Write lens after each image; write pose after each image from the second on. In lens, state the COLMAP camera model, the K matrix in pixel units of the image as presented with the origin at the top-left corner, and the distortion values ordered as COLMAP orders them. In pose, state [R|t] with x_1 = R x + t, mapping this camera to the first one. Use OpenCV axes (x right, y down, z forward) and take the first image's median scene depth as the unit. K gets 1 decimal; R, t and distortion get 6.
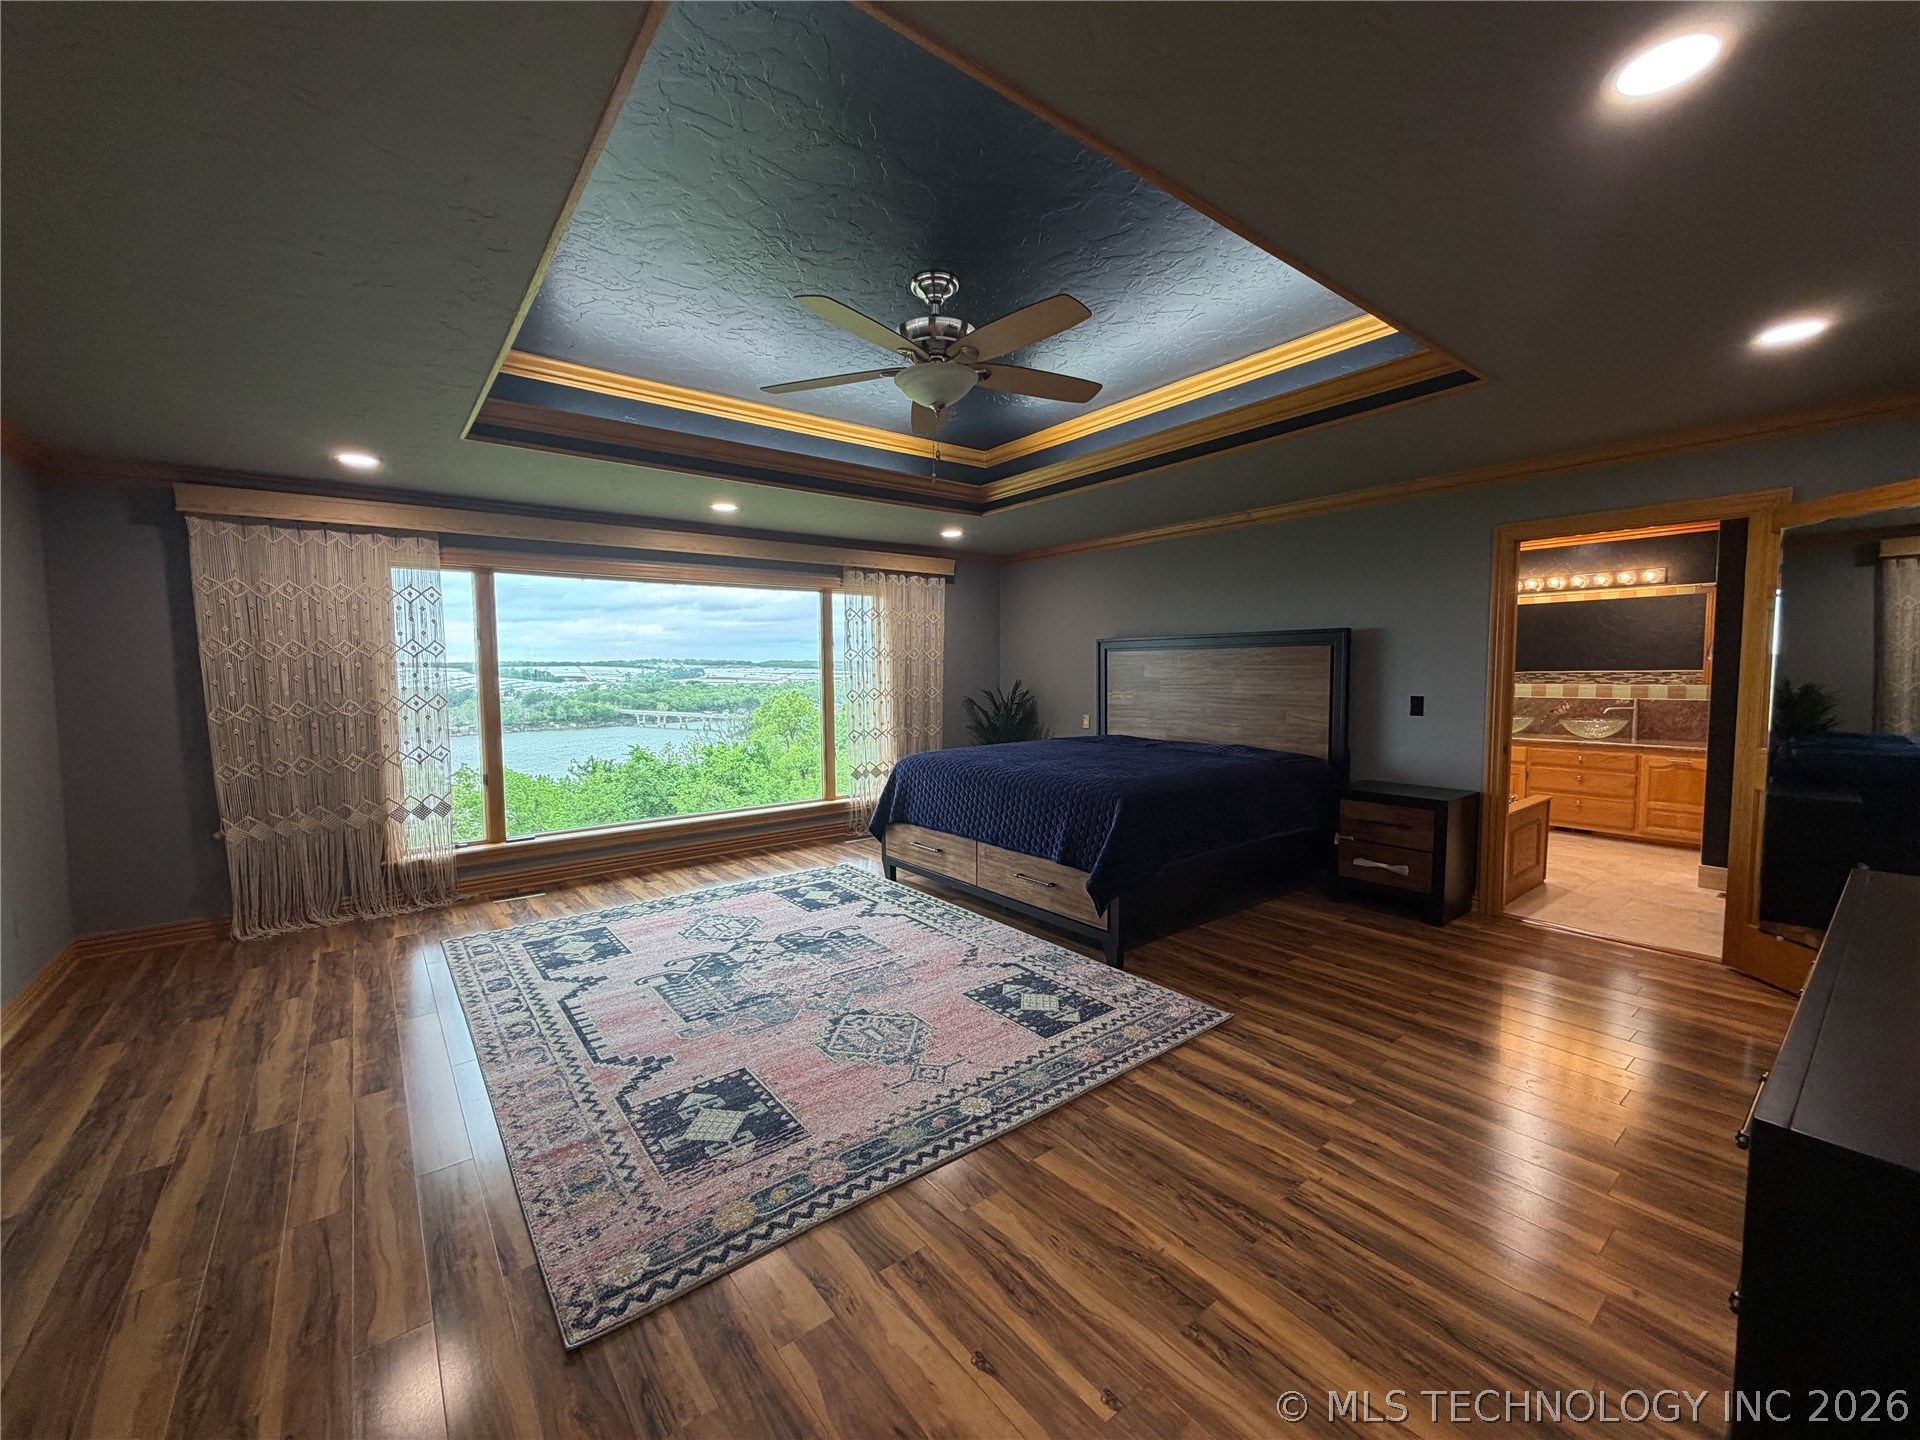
lens RADIAL K [[769.3, 0, 954.3], [0, 769.3, 720.1], [0, 0, 1]] dist [-0.000302, -0.000012]
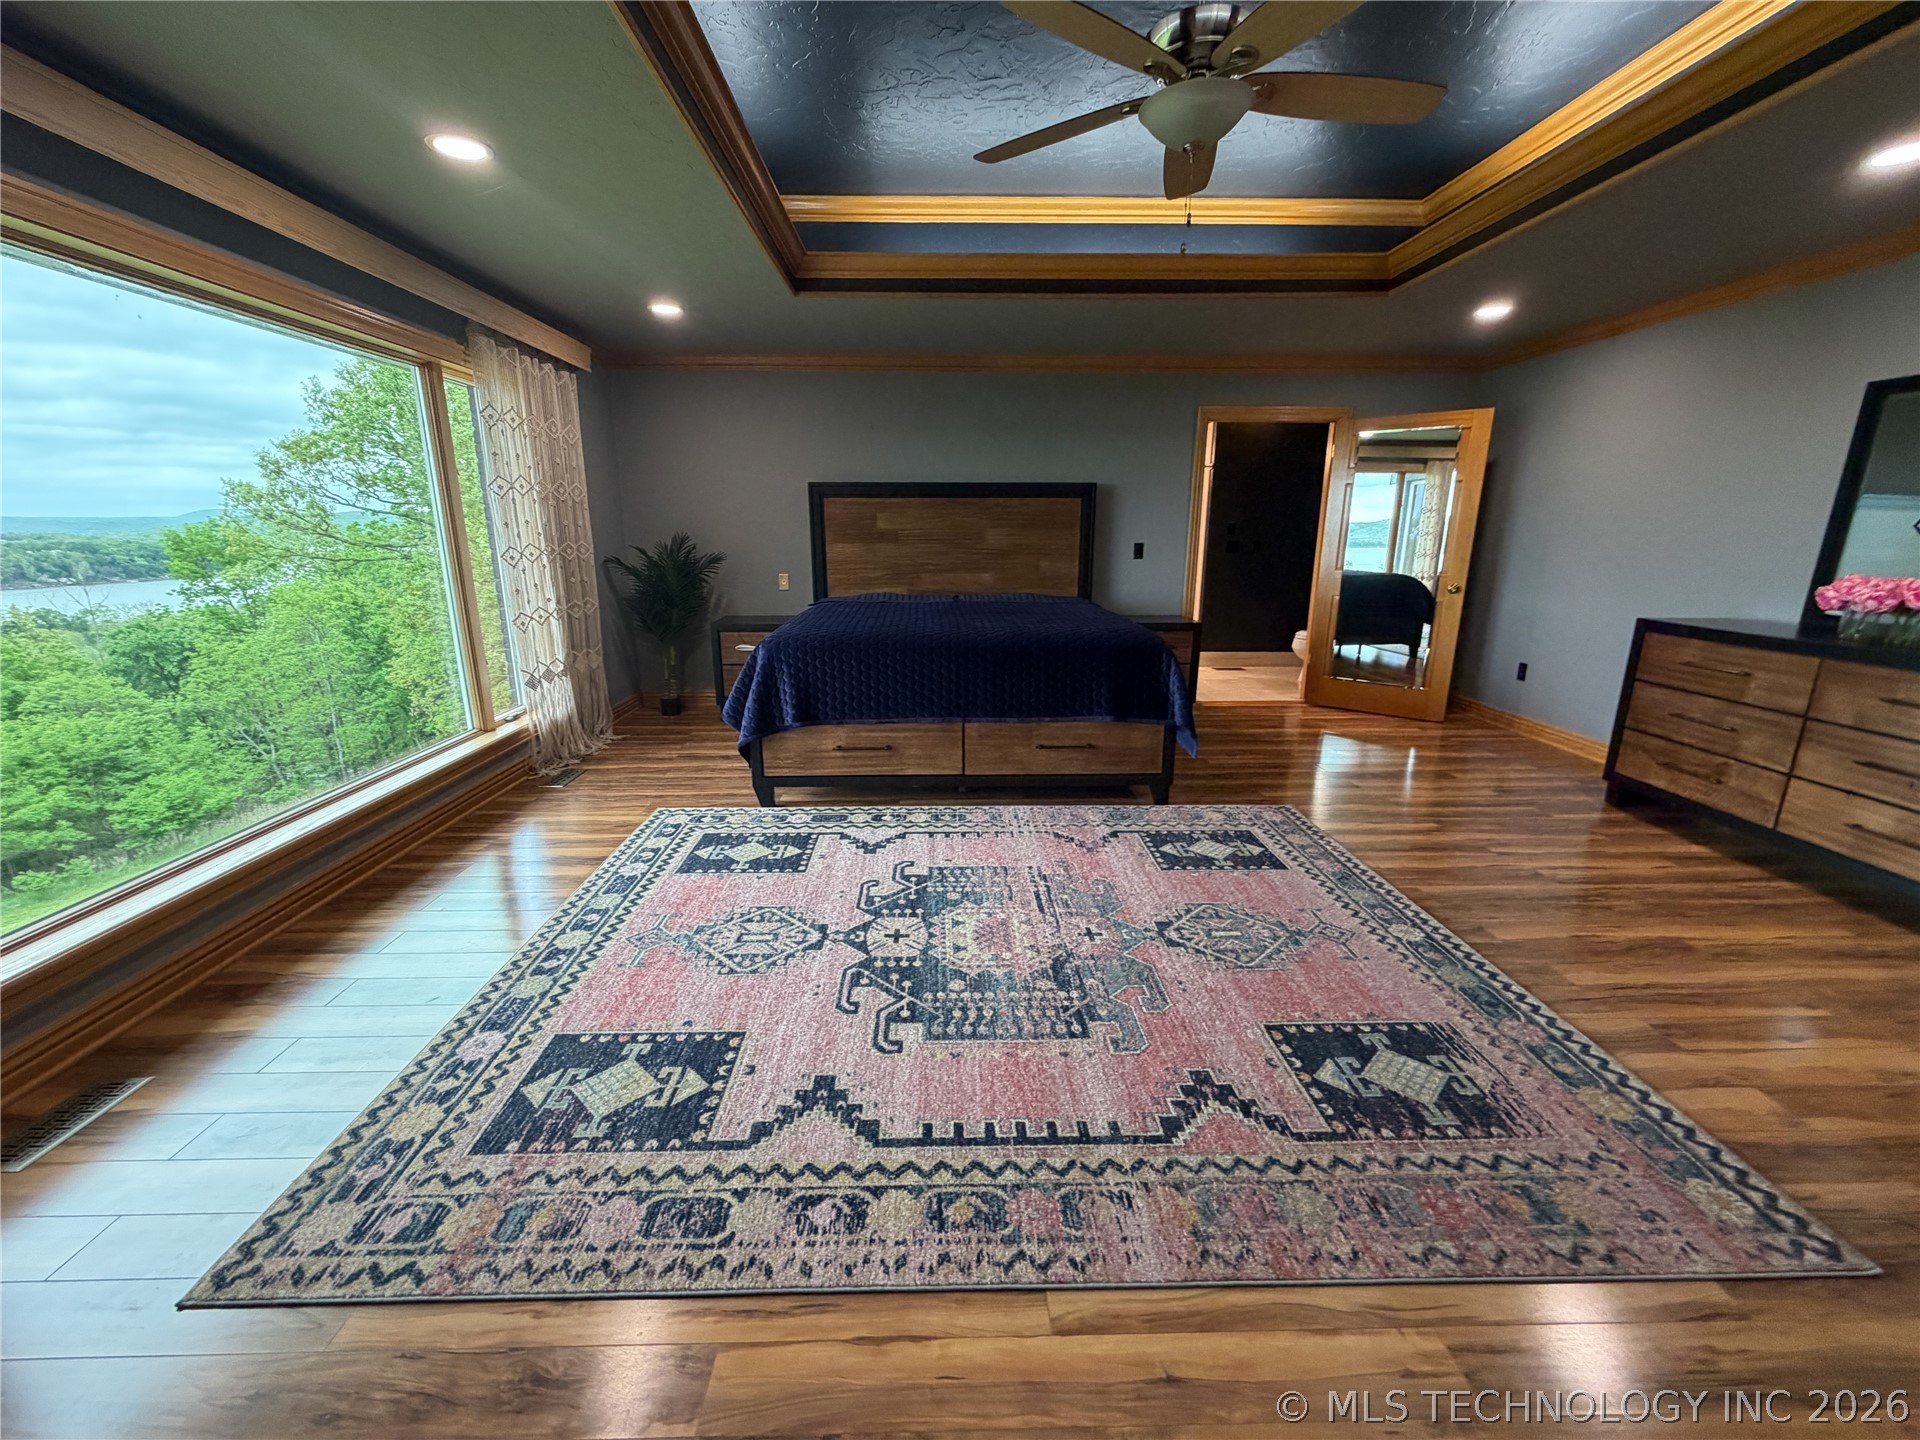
lens RADIAL K [[769.3, 0, 954.3], [0, 769.3, 720.1], [0, 0, 1]] dist [-0.000302, -0.000012]
pose [[0.595909, -0.188694, 0.780568, -0.712989], [0.048805, 0.978715, 0.199335, -0.015537], [-0.801567, -0.080690, 0.592435, 0.573700]]
